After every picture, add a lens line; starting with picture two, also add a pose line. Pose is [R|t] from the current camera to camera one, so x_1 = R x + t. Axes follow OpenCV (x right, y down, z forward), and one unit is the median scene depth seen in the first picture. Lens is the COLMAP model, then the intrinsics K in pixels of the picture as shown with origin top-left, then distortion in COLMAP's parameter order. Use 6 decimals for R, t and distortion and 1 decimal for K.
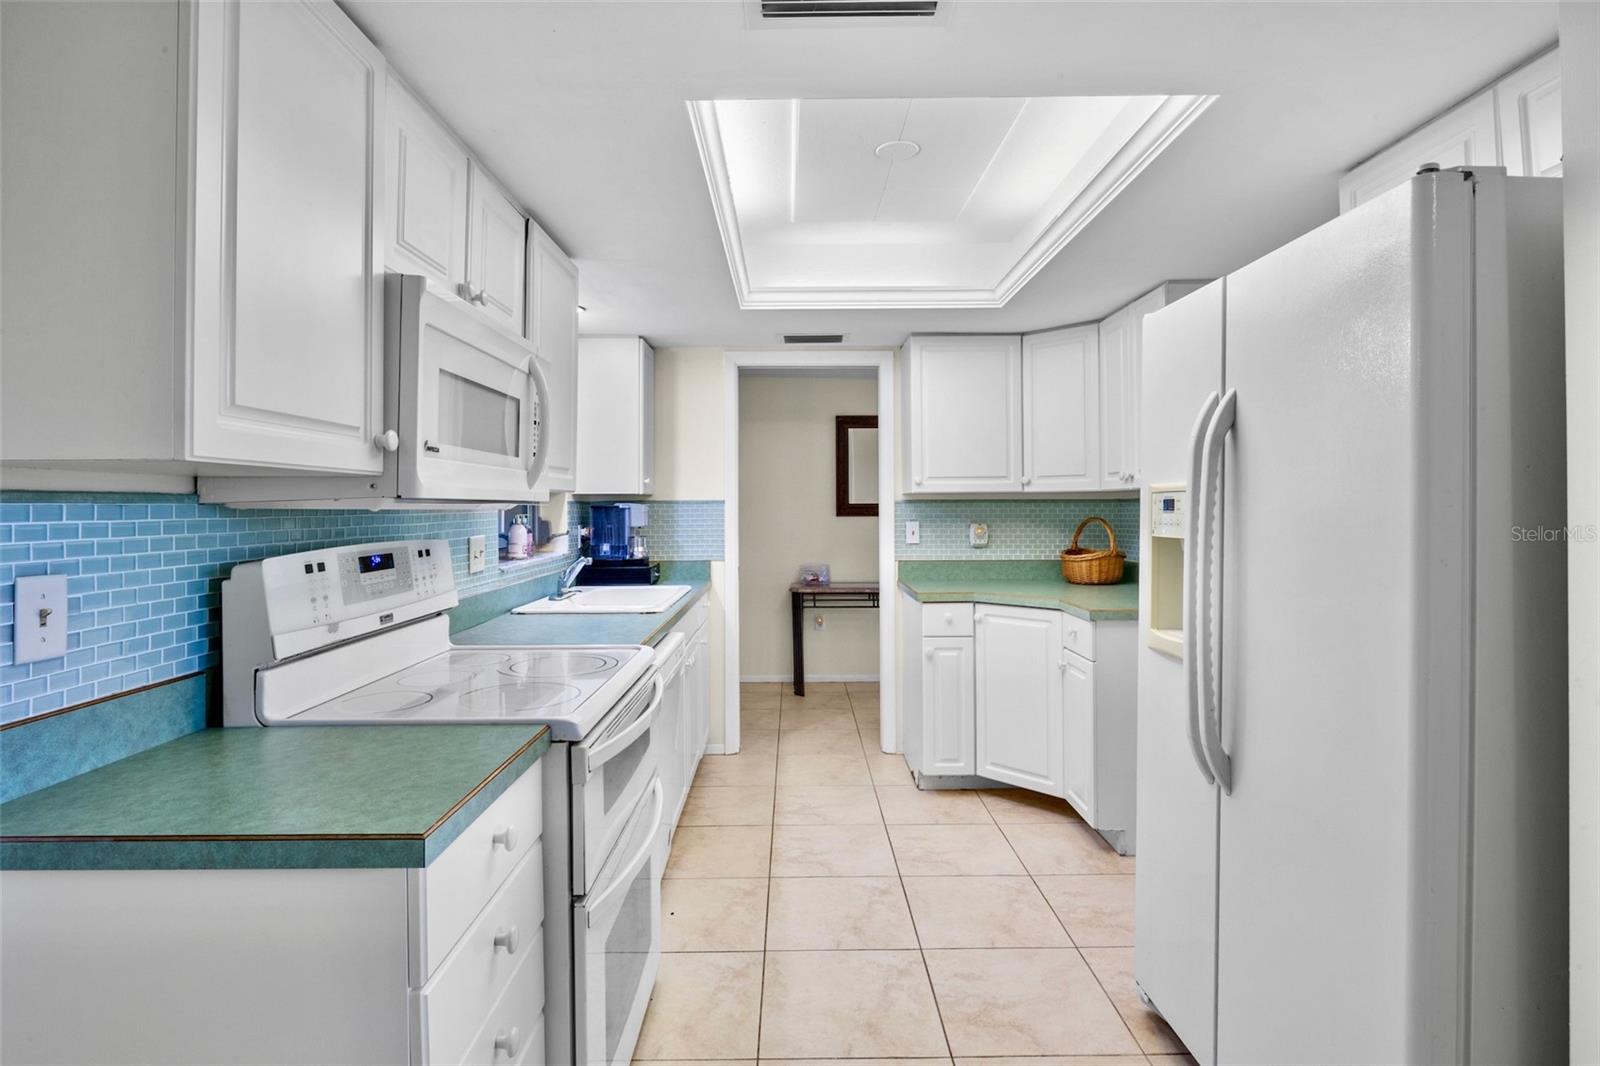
lens RADIAL K [[798.4, 0, 795.2], [0, 798.4, 499.7], [0, 0, 1]] dist [-0.011091, -0.000810]
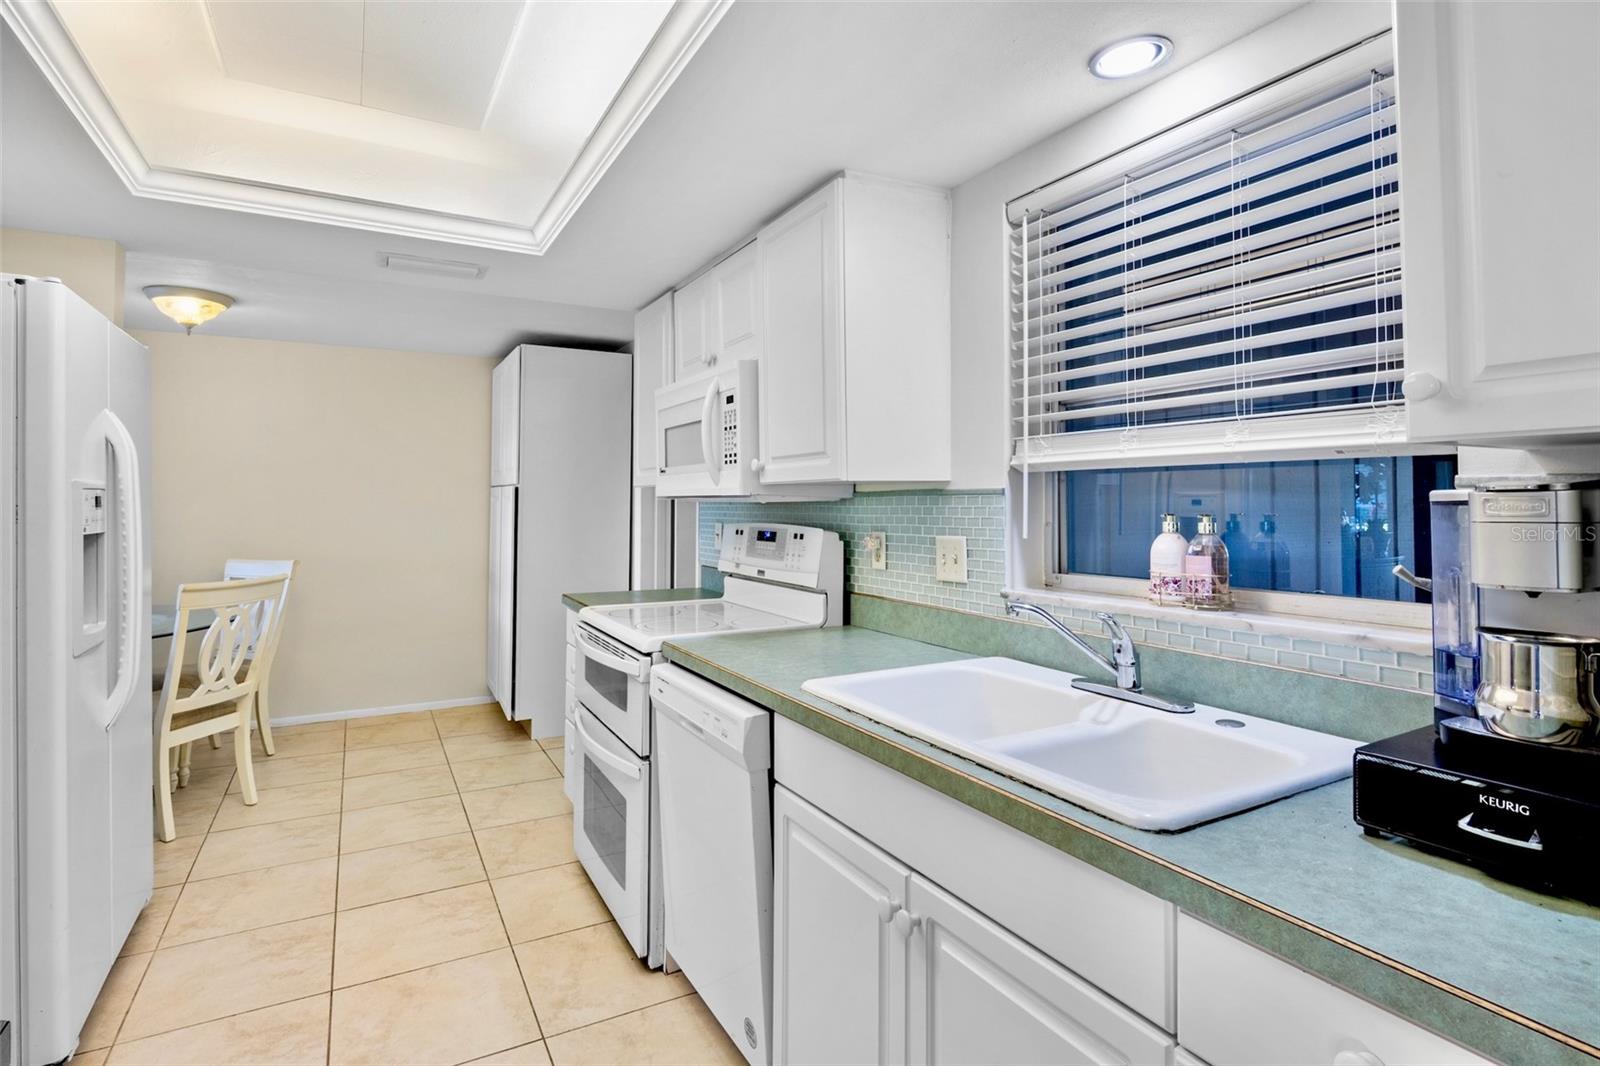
lens RADIAL K [[798.4, 0, 795.2], [0, 798.4, 499.7], [0, 0, 1]] dist [-0.011091, -0.000810]
pose [[-0.876771, 0.002589, -0.480901, 0.159822], [0.006577, 0.999957, -0.006608, 0.019167], [0.480863, -0.008957, -0.876750, 2.314521]]
